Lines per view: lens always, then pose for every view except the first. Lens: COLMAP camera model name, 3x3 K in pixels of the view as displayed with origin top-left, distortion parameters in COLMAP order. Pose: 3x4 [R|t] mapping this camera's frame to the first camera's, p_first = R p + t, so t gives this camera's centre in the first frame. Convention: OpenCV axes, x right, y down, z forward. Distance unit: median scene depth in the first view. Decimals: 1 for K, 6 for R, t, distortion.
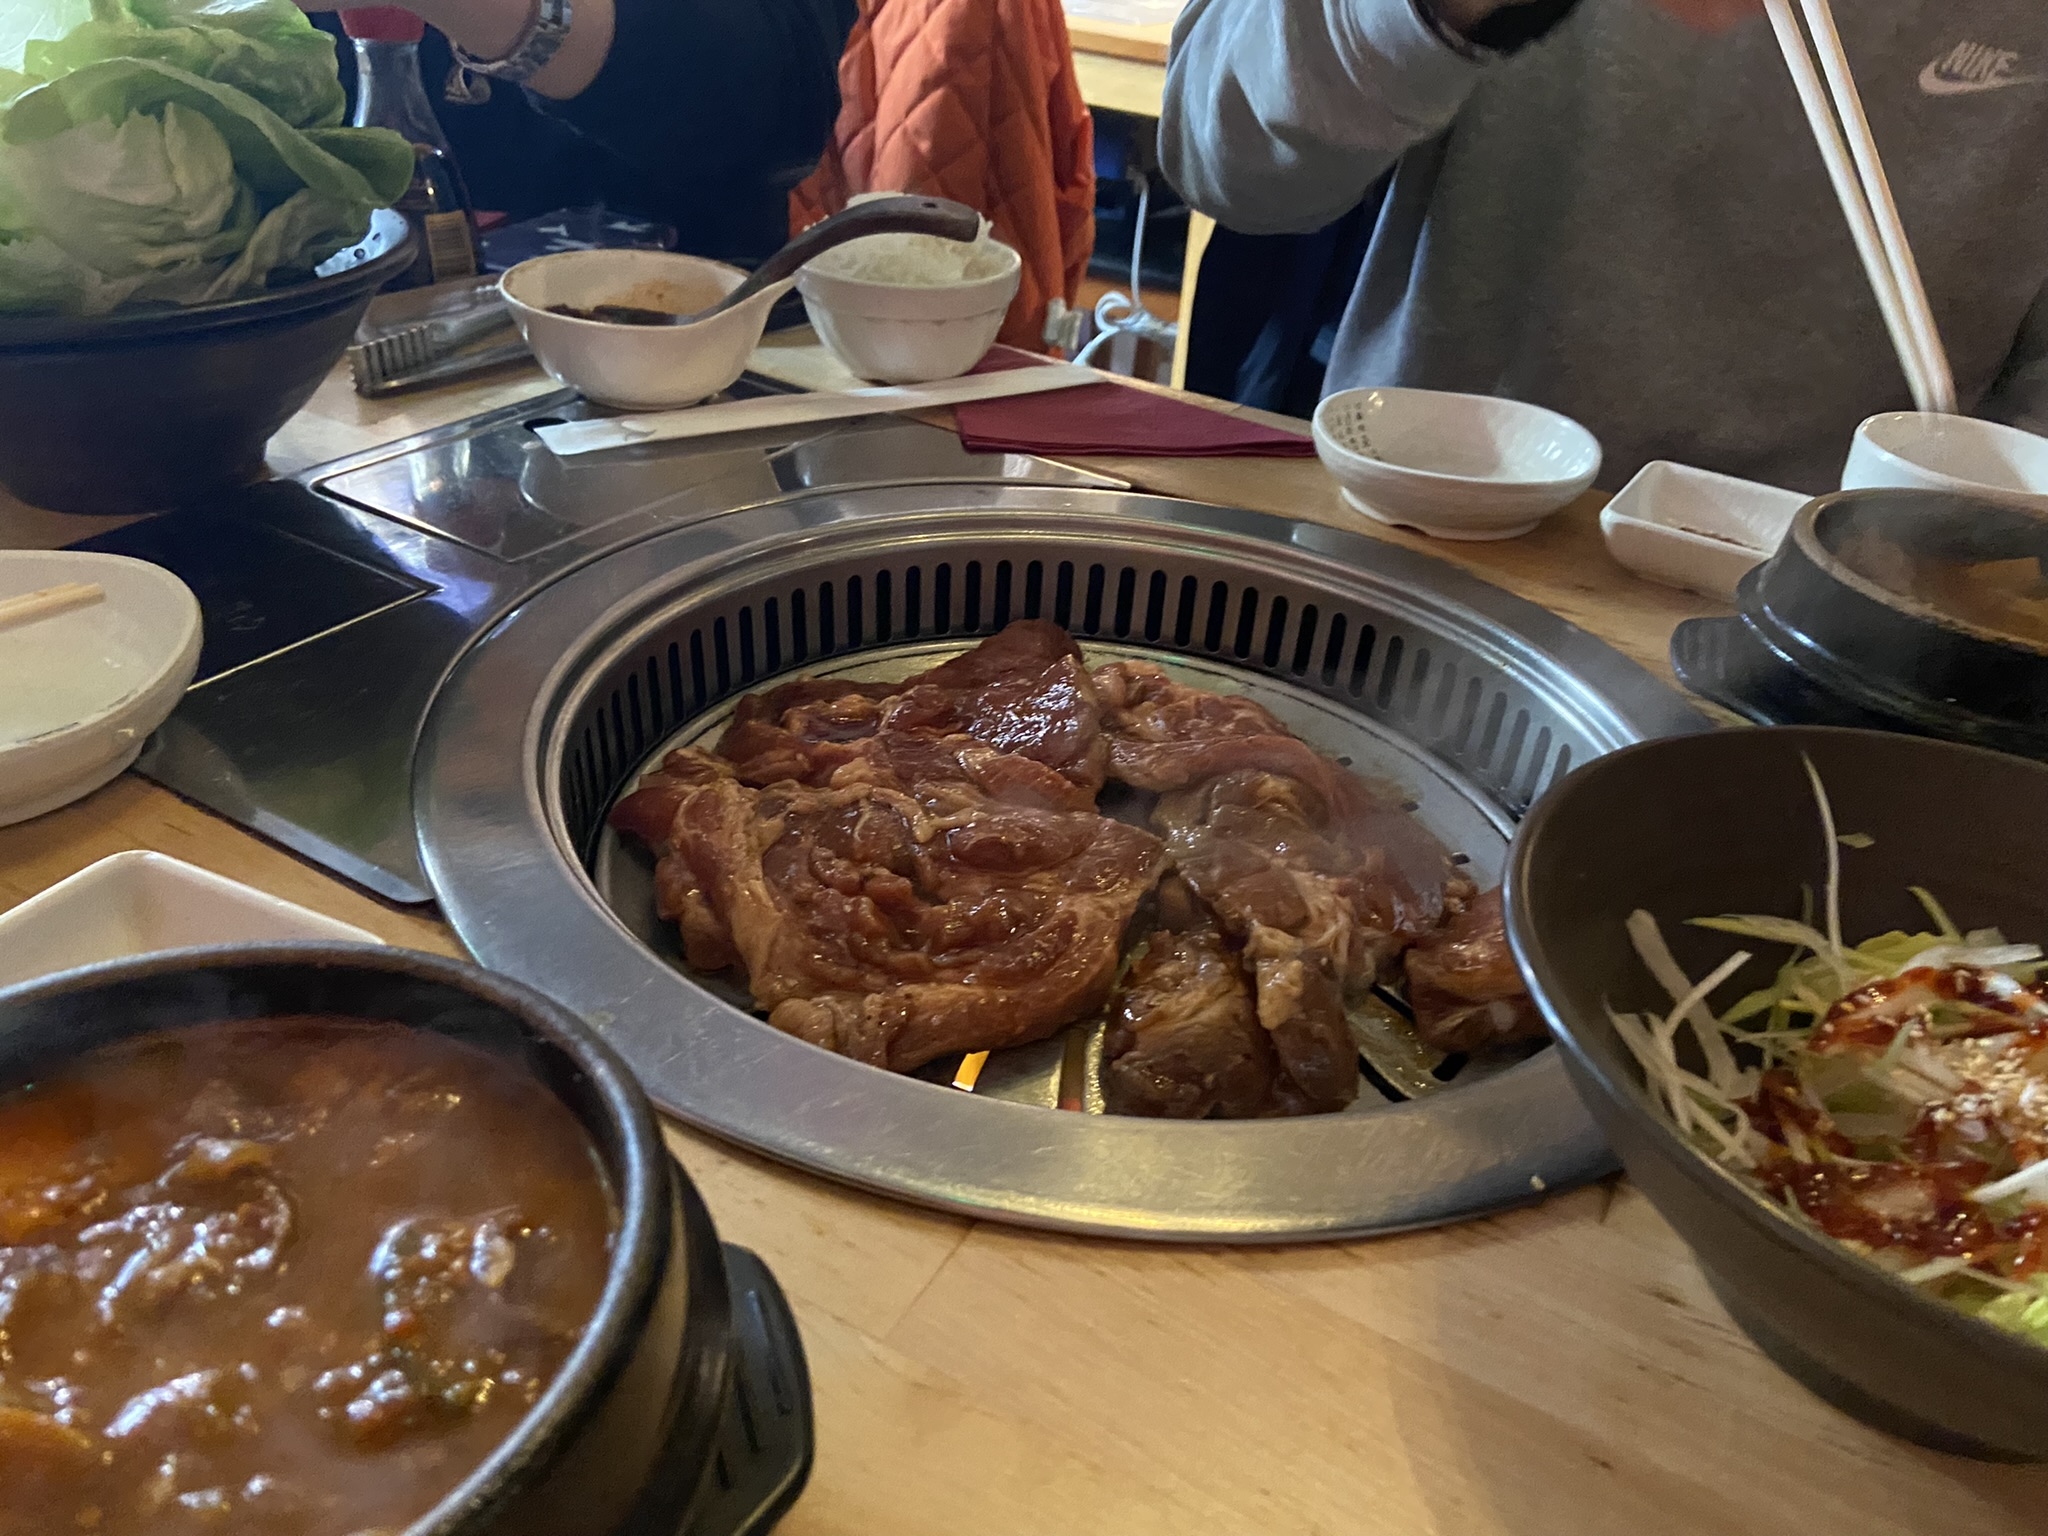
lens RADIAL K [[1526.9, 0, 1052.5], [0, 1526.9, 766.3], [0, 0, 1]] dist [0.129160, -0.166312]
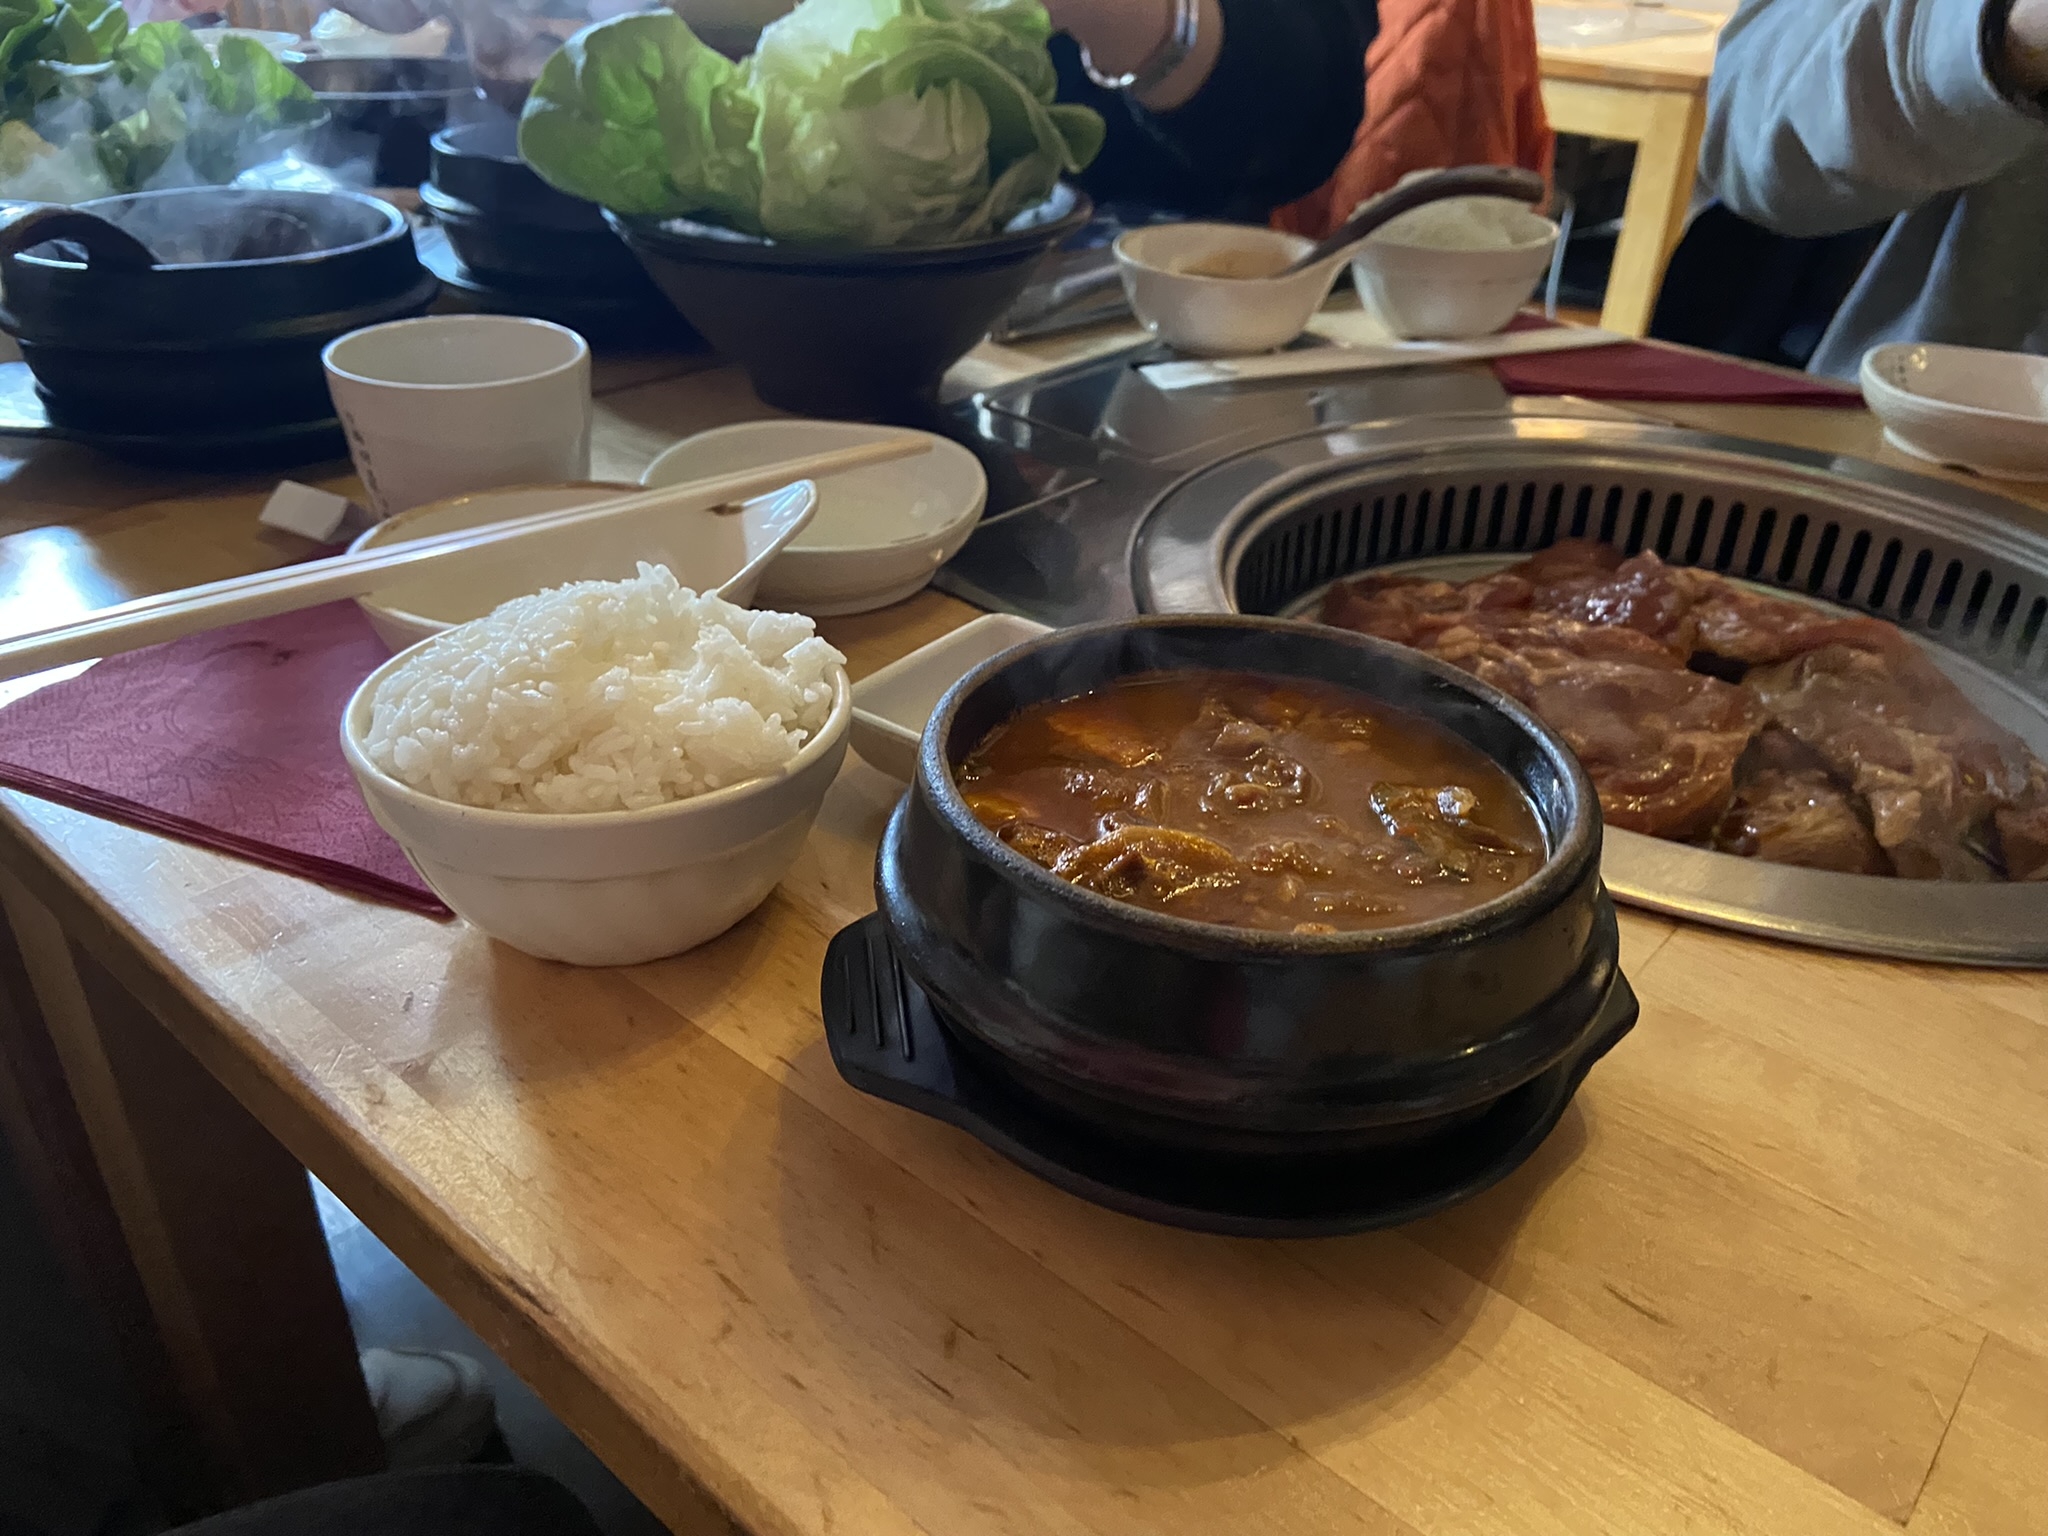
lens RADIAL K [[1526.9, 0, 1052.5], [0, 1526.9, 766.3], [0, 0, 1]] dist [0.129160, -0.166312]
pose [[0.978487, 0.068812, -0.194493, -0.196869], [-0.073967, 0.997073, -0.019359, 0.147849], [0.192592, 0.033329, 0.980713, -0.202431]]
